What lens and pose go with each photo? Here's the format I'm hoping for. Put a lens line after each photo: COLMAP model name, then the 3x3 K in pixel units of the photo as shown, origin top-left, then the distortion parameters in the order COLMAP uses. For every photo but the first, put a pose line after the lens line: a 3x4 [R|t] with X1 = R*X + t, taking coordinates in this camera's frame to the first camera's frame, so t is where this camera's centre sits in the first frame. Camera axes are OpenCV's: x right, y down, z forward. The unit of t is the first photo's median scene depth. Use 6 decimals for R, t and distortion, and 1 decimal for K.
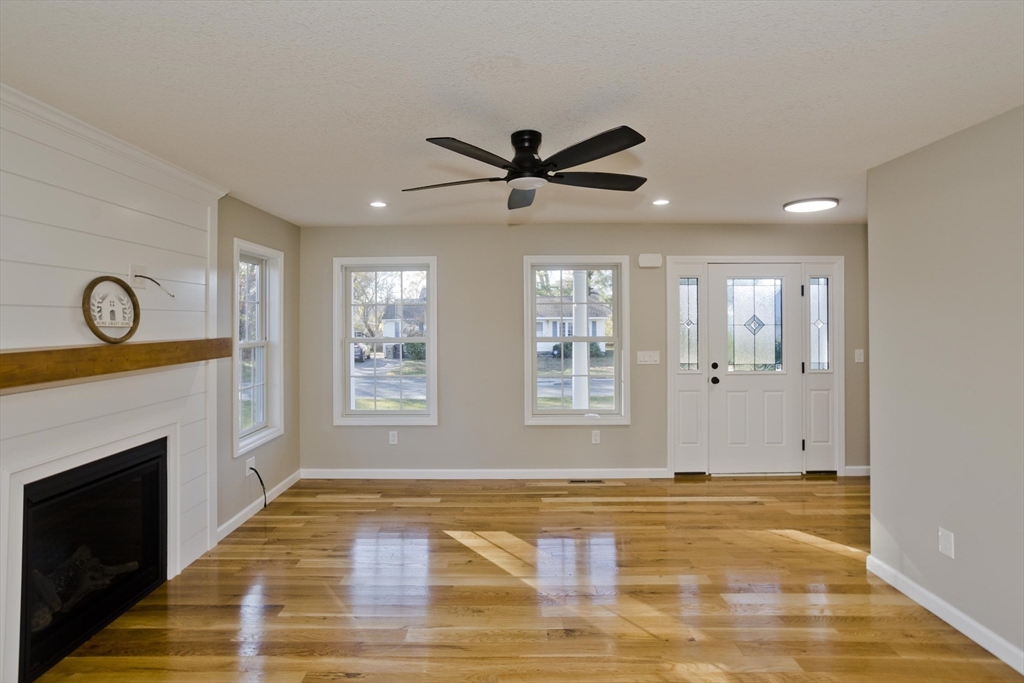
lens RADIAL K [[508.0, 0, 509.2], [0, 508.0, 319.0], [0, 0, 1]] dist [-0.041812, 0.019873]
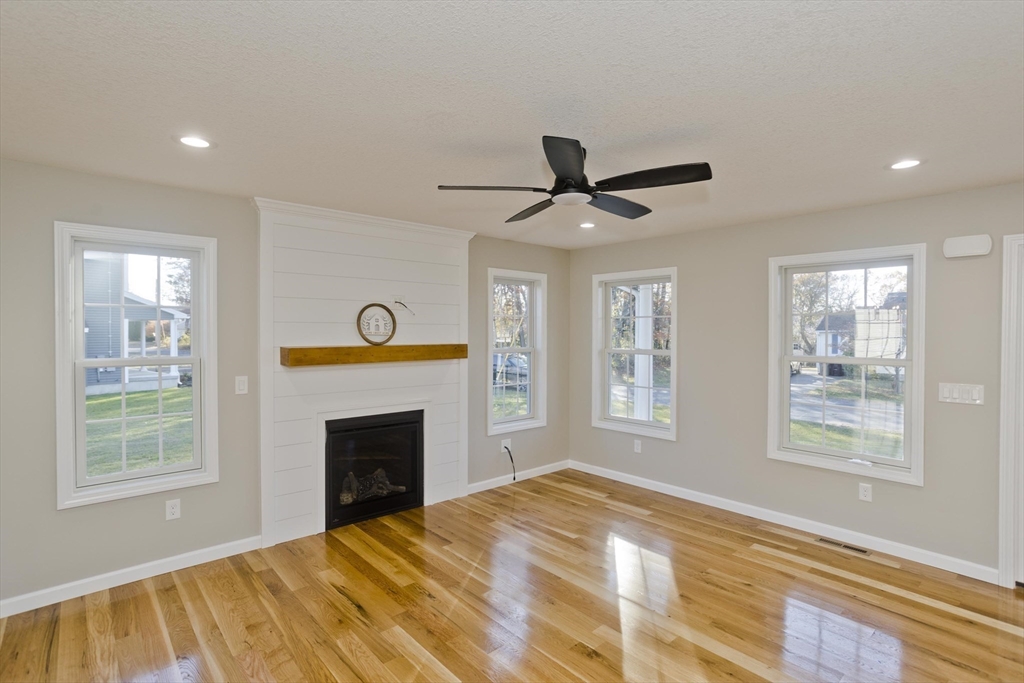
lens RADIAL K [[508.0, 0, 506.7], [0, 508.0, 341.6], [0, 0, 1]] dist [-0.041812, 0.019873]
pose [[0.664544, 0.025971, -0.746797, 0.425895], [-0.007882, 0.999584, 0.027748, -0.006538], [0.747207, -0.012553, 0.664473, 0.136866]]
